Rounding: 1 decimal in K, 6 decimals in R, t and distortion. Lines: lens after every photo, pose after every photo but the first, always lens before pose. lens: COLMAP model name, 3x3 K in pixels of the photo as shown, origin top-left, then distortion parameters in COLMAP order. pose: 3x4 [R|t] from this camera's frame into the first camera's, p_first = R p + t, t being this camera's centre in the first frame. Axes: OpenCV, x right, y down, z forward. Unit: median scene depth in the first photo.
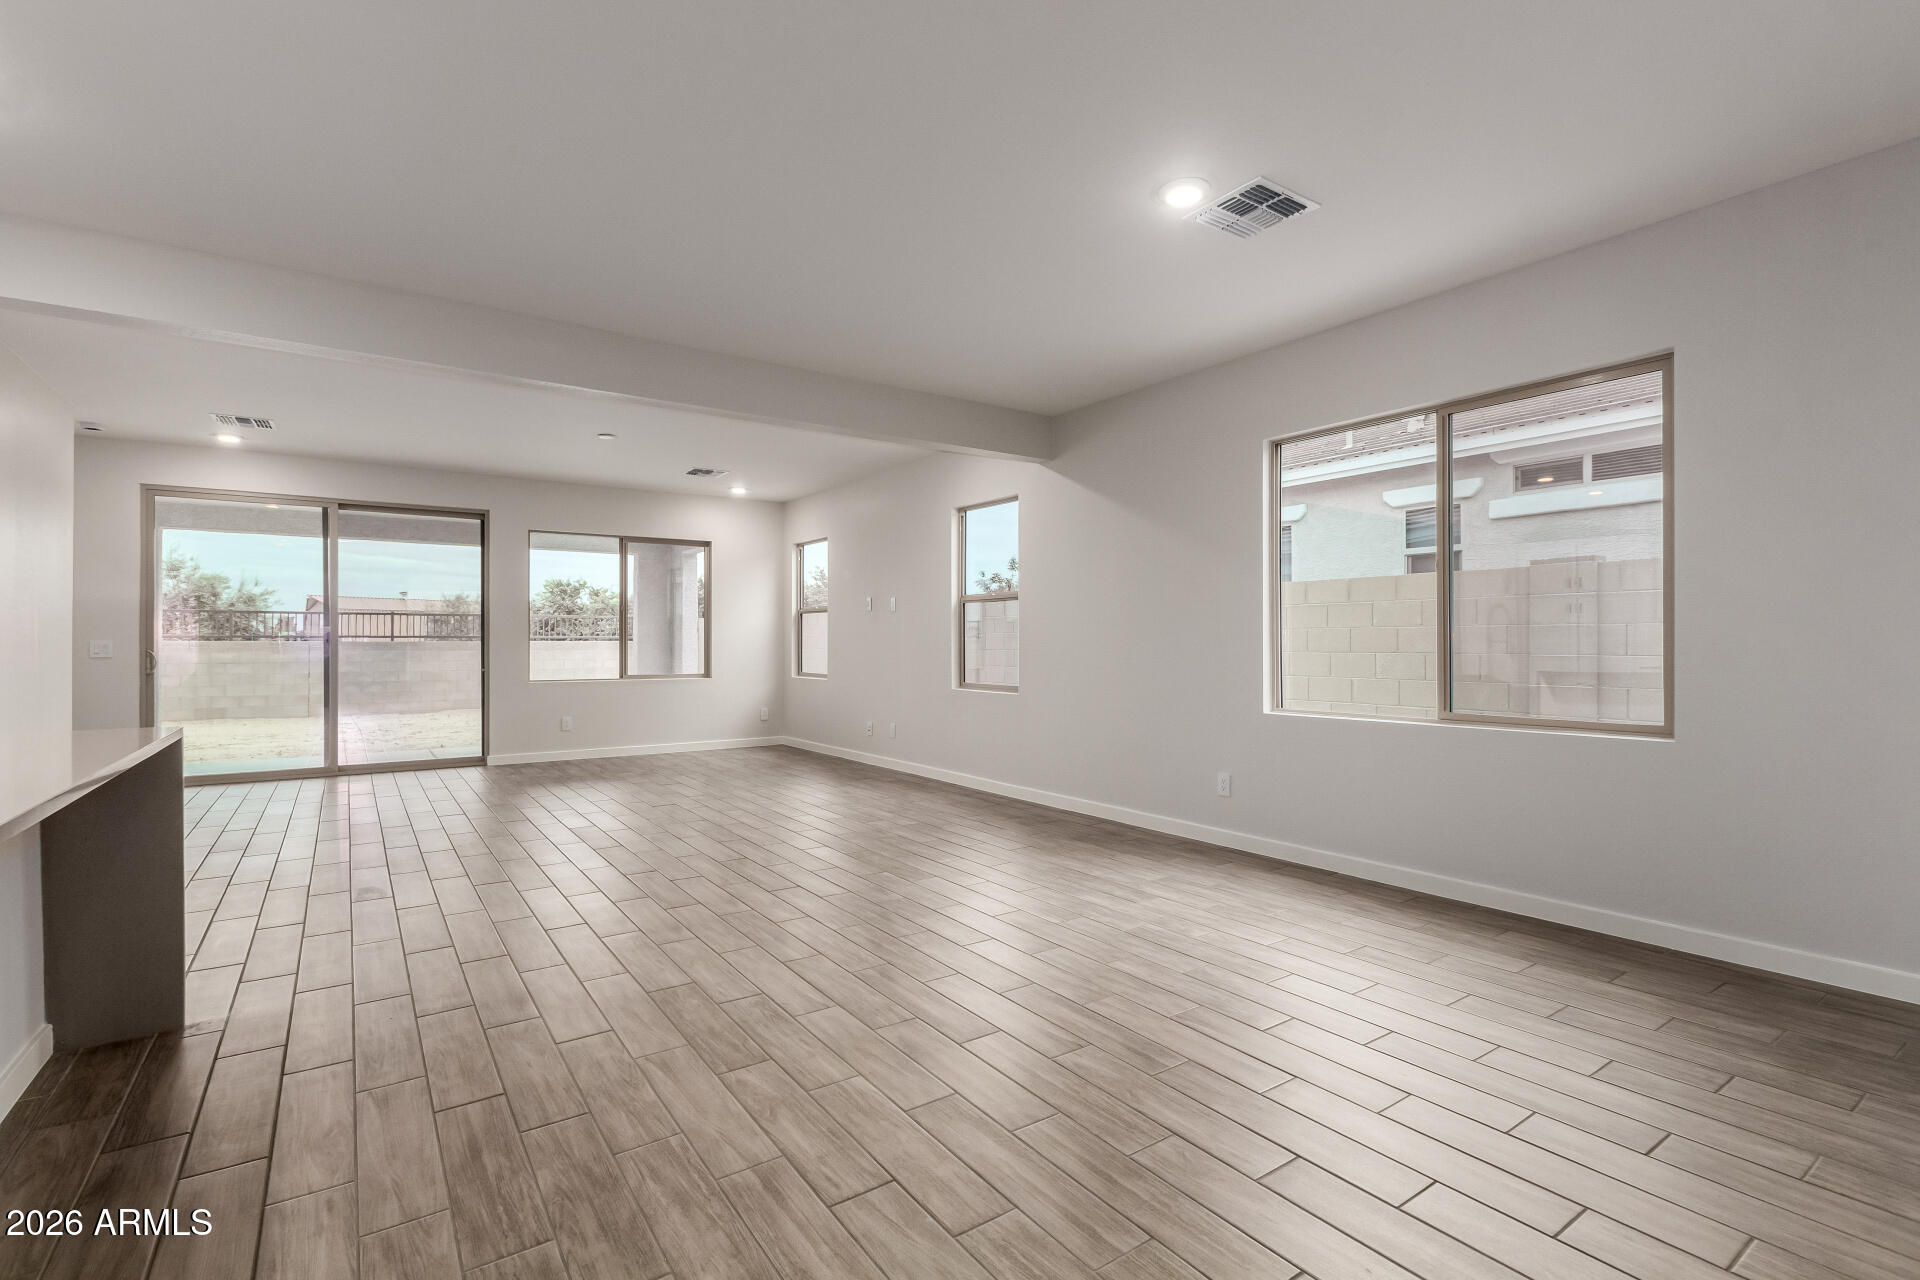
lens RADIAL K [[877.7, 0, 972.5], [0, 877.7, 639.2], [0, 0, 1]] dist [0.001317, 0.000416]
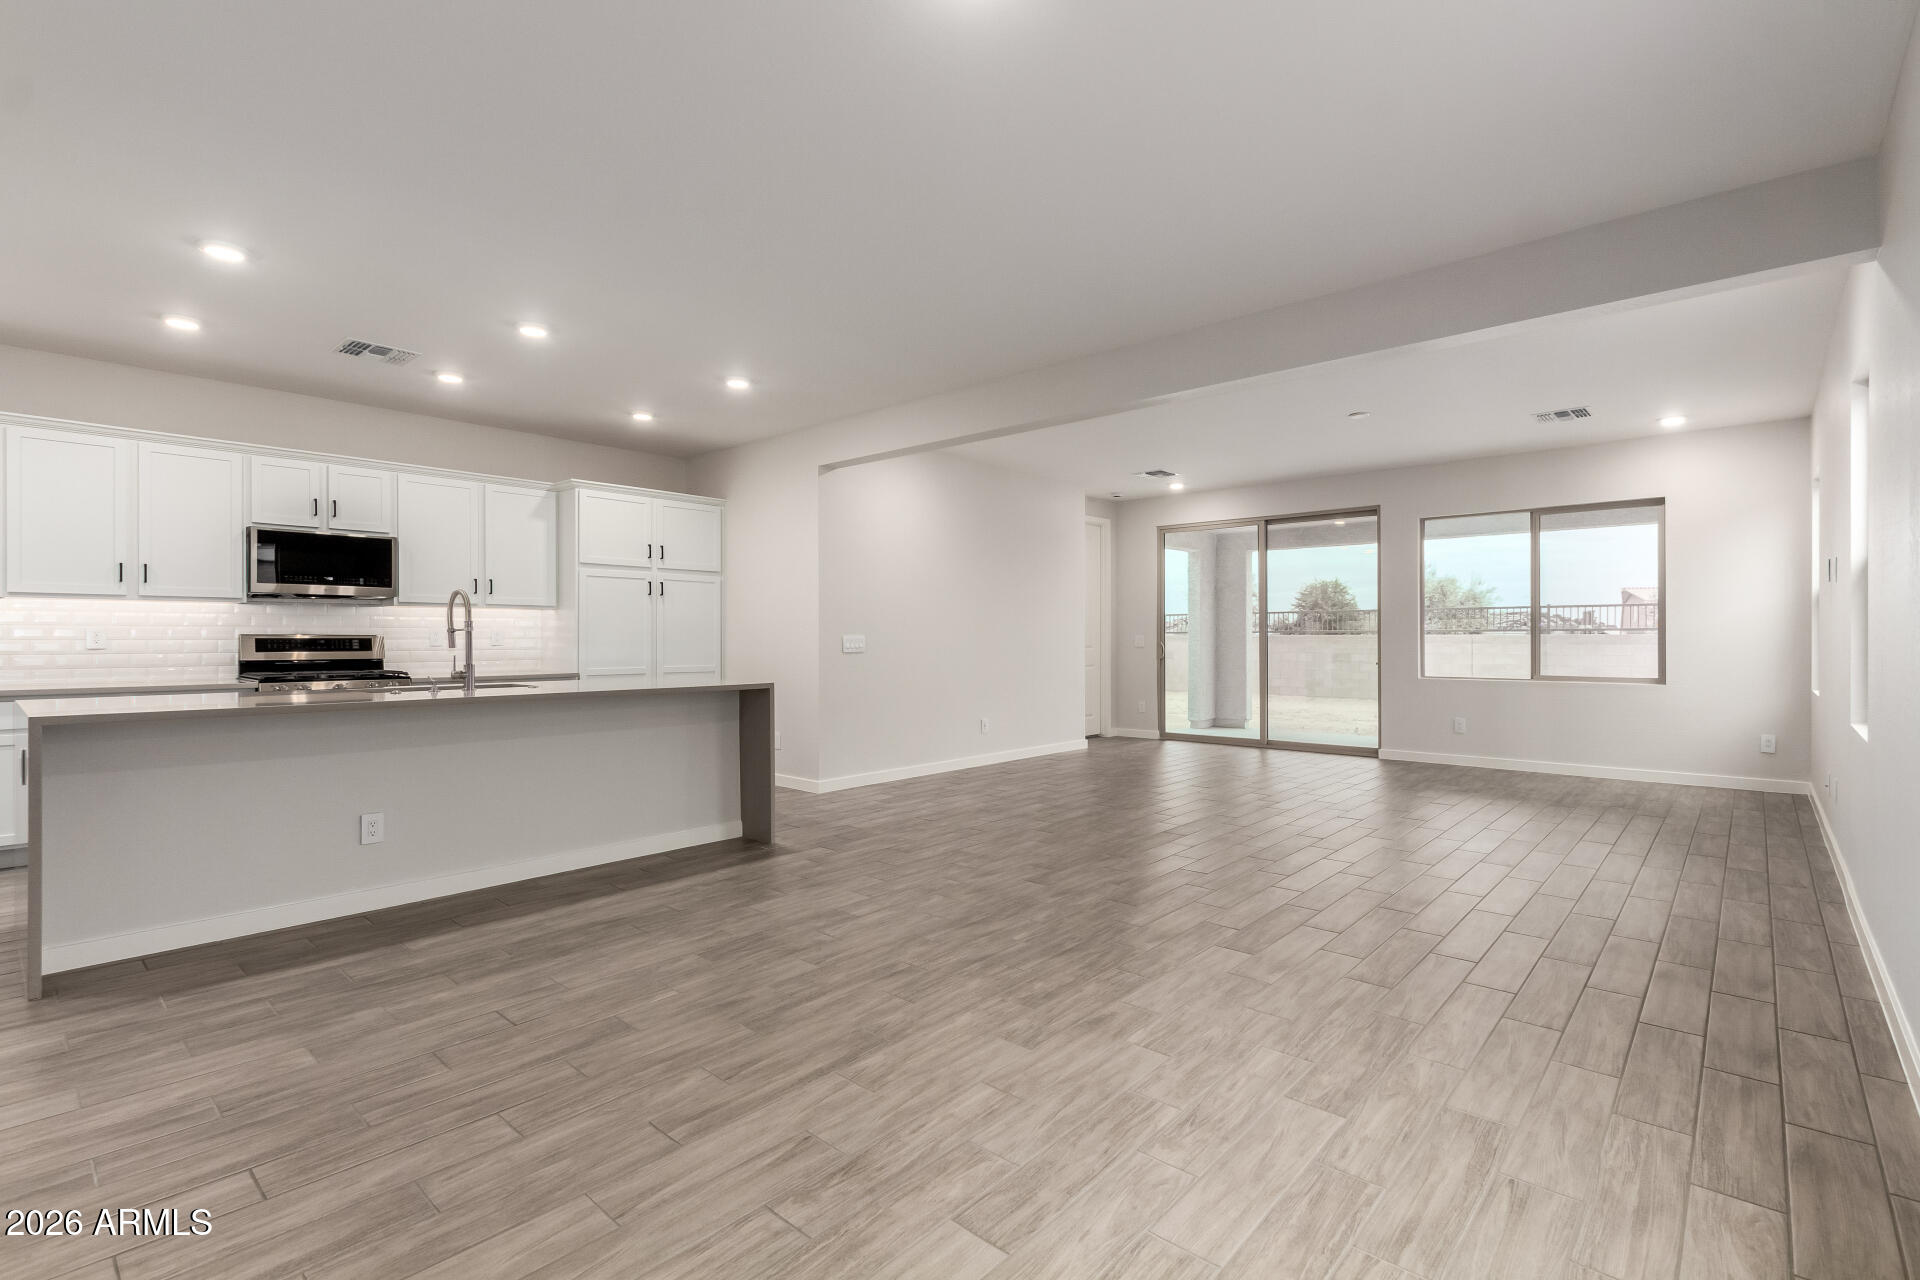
lens RADIAL K [[877.7, 0, 972.5], [0, 877.7, 639.2], [0, 0, 1]] dist [0.001317, 0.000416]
pose [[0.228173, 0.002260, -0.973618, 0.322395], [0.005737, 0.999977, 0.003665, 0.000628], [0.973604, -0.006422, 0.228155, 0.313561]]
